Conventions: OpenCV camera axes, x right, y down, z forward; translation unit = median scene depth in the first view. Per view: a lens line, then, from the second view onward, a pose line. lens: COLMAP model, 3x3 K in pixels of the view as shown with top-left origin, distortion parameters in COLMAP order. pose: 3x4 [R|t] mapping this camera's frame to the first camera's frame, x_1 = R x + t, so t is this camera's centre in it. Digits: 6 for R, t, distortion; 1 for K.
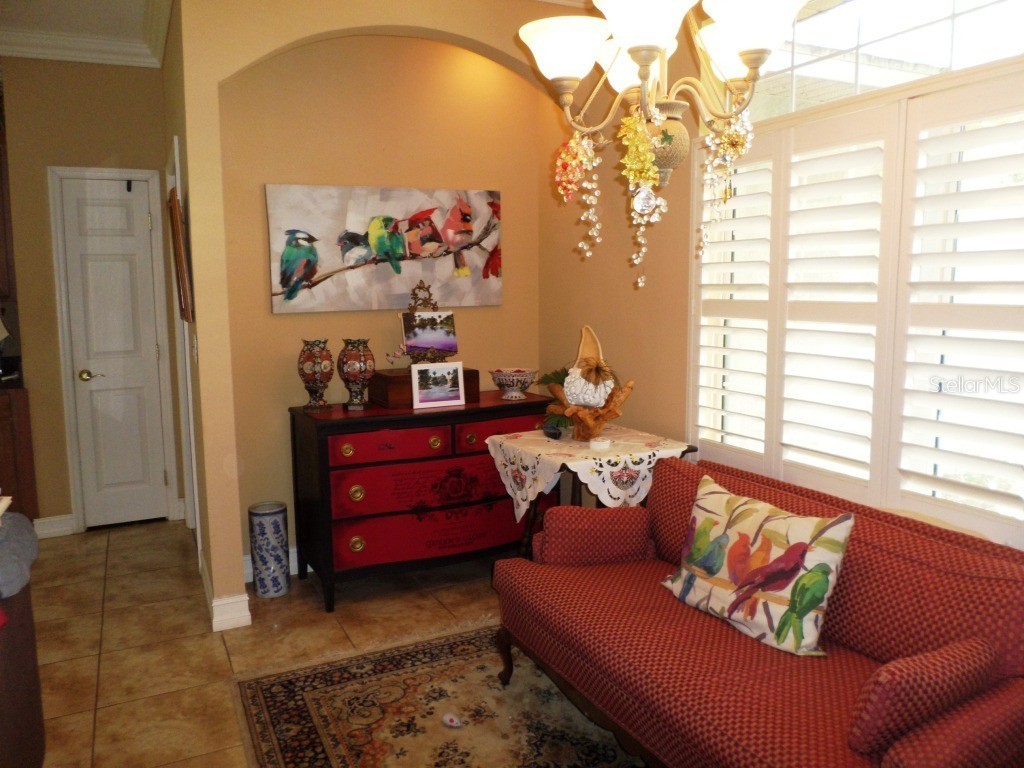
lens RADIAL K [[791.3, 0, 512.0], [0, 791.3, 384.0], [0, 0, 1]] dist [-0.148492, -0.000372]
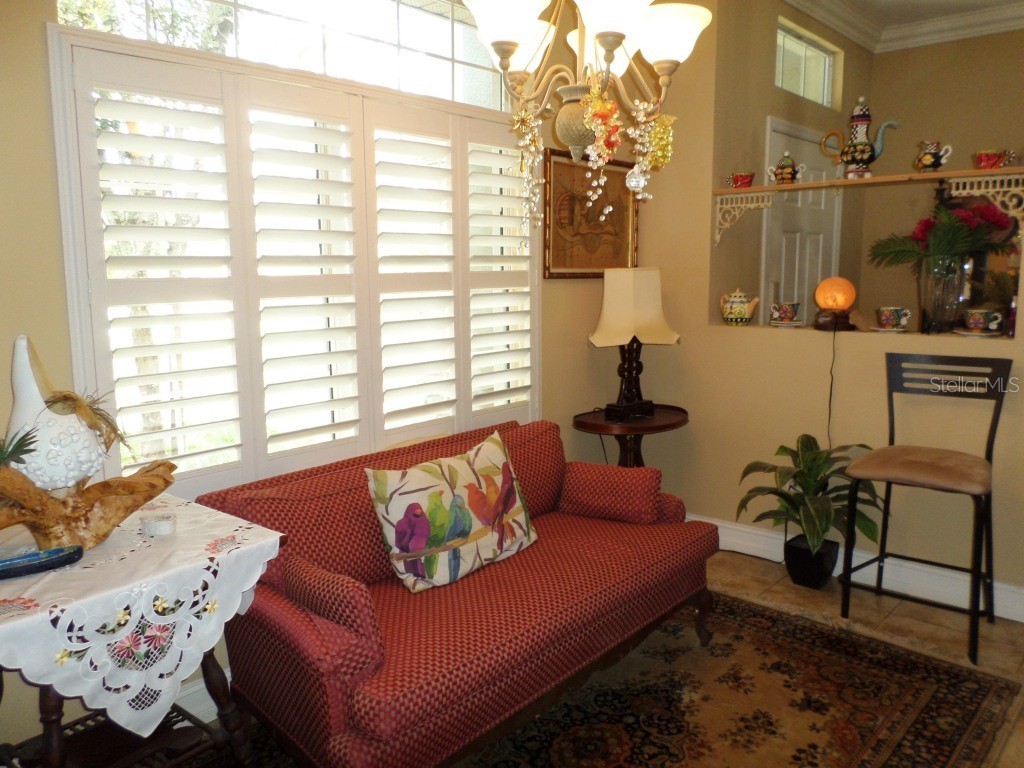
lens RADIAL K [[793.7, 0, 514.6], [0, 793.7, 375.3], [0, 0, 1]] dist [0.002217, -0.008466]
pose [[-0.401879, -0.112961, 0.908699, -0.695367], [0.124663, 0.976373, 0.176506, -0.140384], [-0.907167, 0.184215, -0.378302, 1.278177]]
